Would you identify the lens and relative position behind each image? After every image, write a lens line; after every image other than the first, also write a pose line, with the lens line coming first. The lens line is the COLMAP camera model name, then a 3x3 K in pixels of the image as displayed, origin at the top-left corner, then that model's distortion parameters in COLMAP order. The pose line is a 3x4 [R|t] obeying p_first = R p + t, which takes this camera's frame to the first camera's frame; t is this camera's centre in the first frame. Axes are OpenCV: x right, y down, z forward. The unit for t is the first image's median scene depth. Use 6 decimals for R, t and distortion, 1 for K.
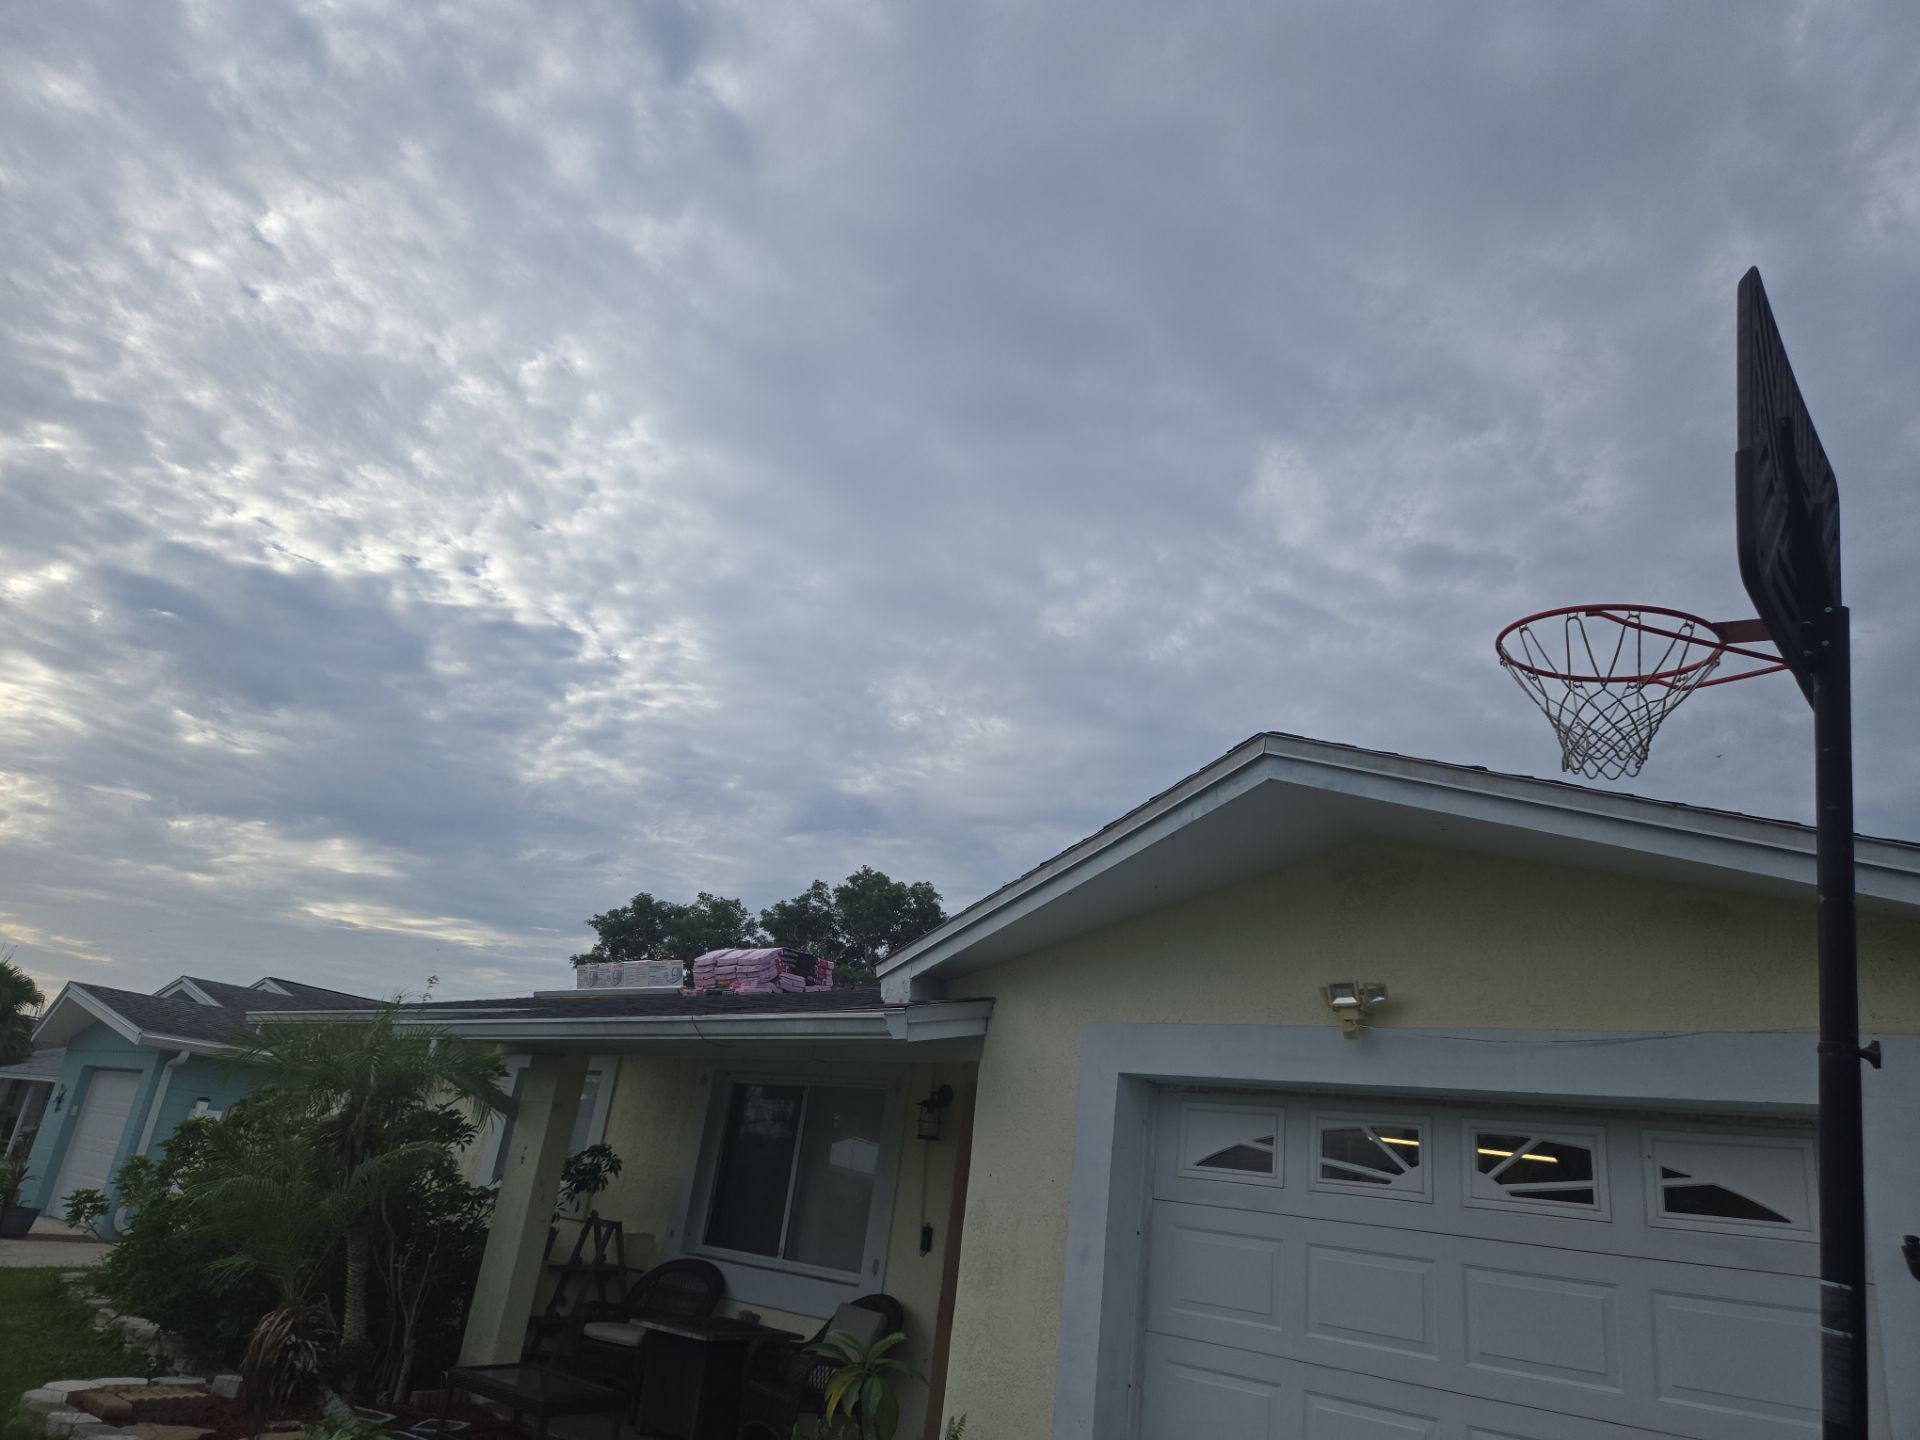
lens RADIAL K [[1277.5, 0, 959.1], [0, 1277.5, 735.1], [0, 0, 1]] dist [0.089346, -0.075601]
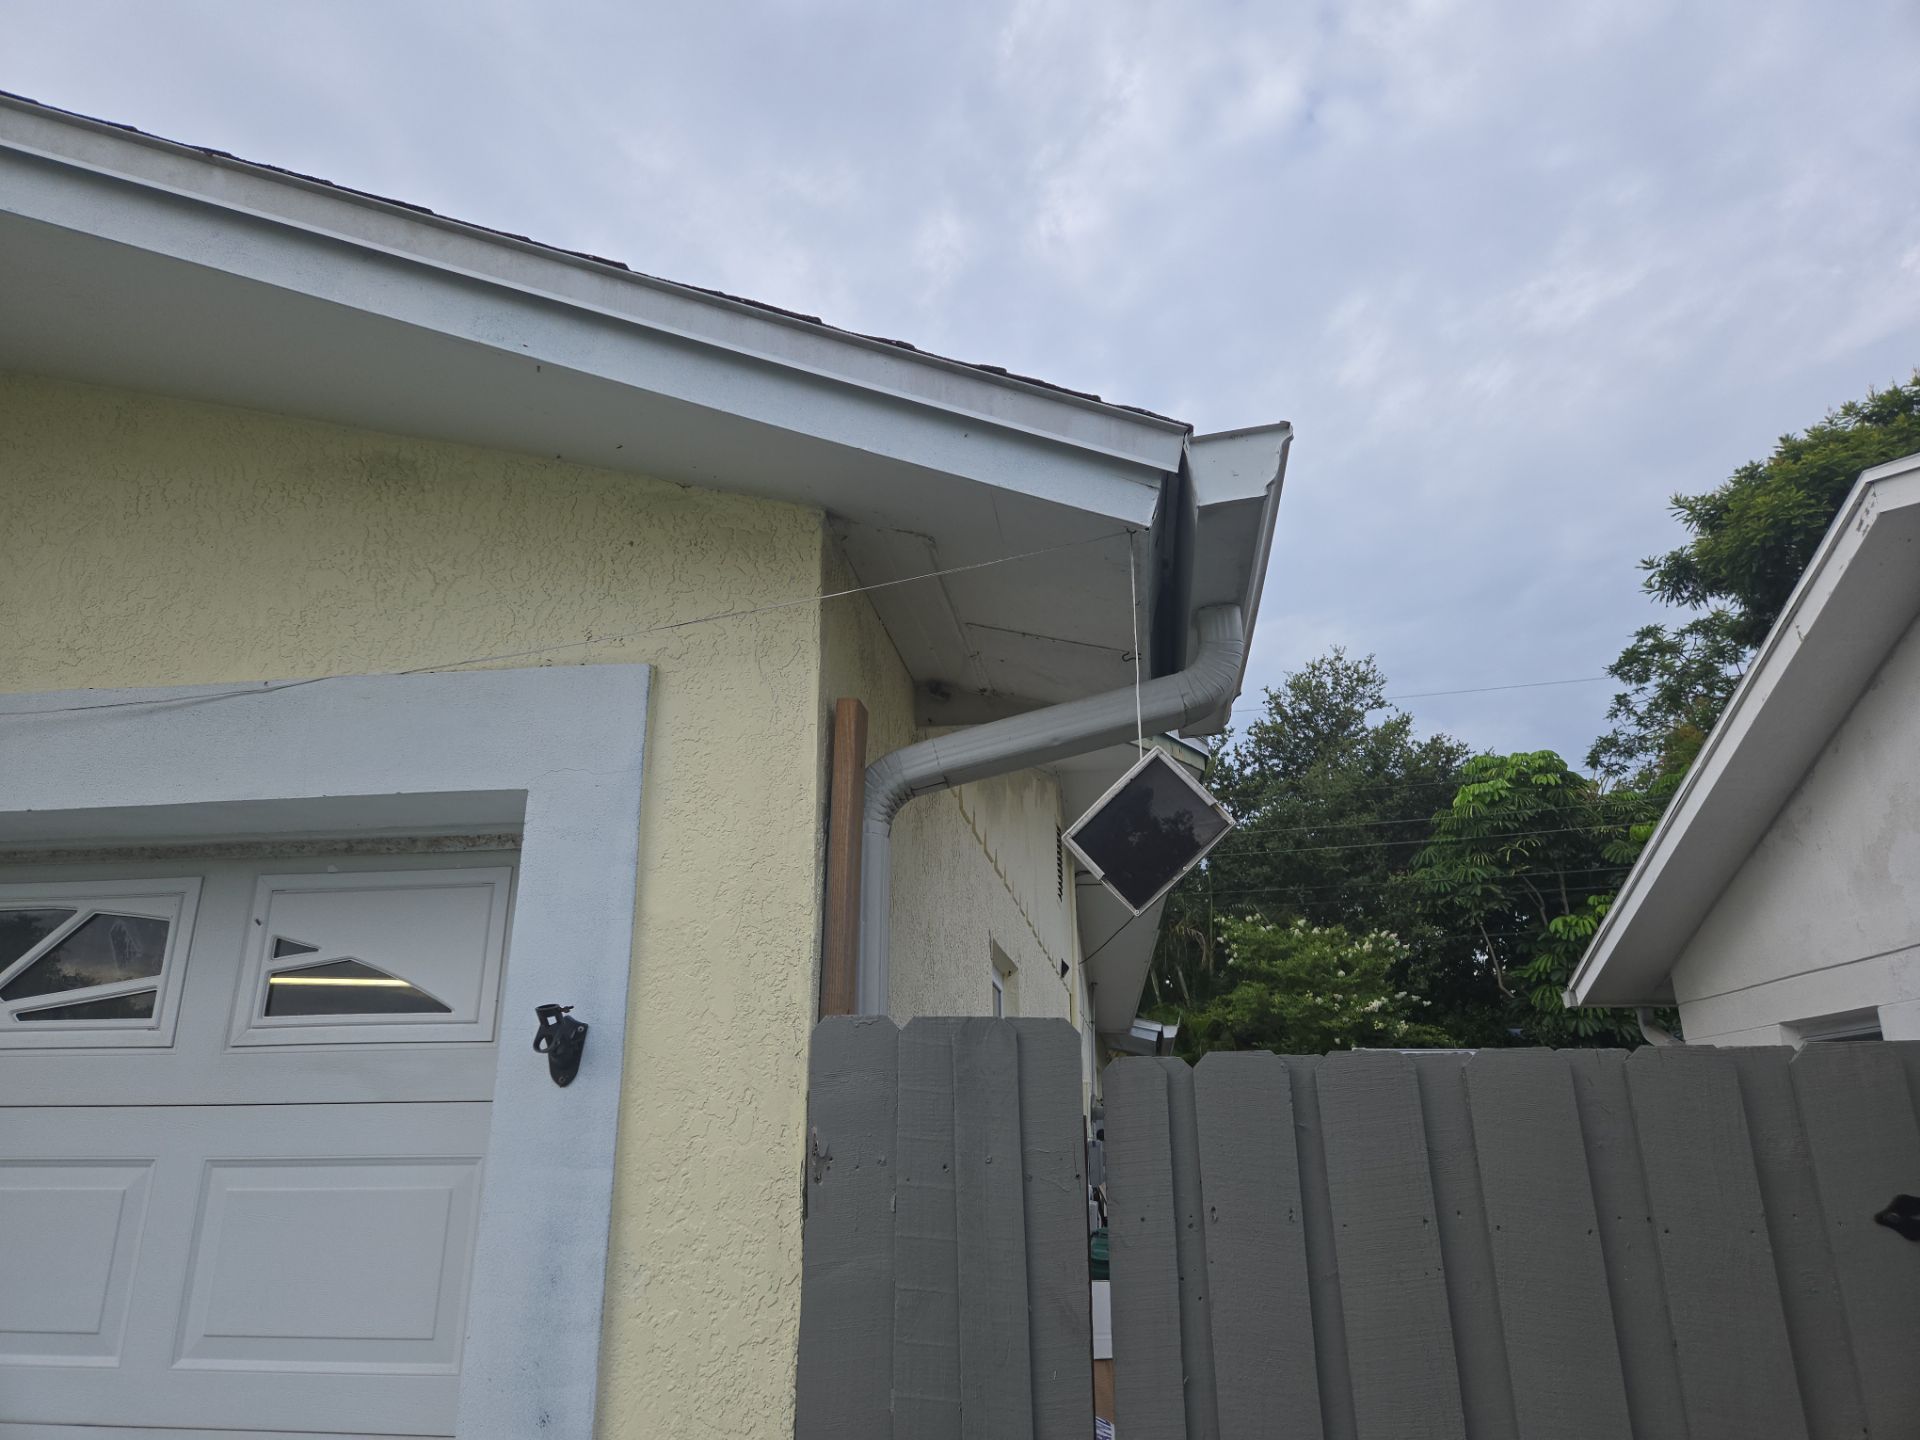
lens RADIAL K [[1277.5, 0, 959.1], [0, 1277.5, 735.1], [0, 0, 1]] dist [0.089346, -0.075601]
pose [[0.835307, 0.043593, 0.548053, 0.427976], [-0.092832, 0.993722, 0.062446, 0.167477], [-0.541890, -0.103038, 0.834109, 0.360616]]
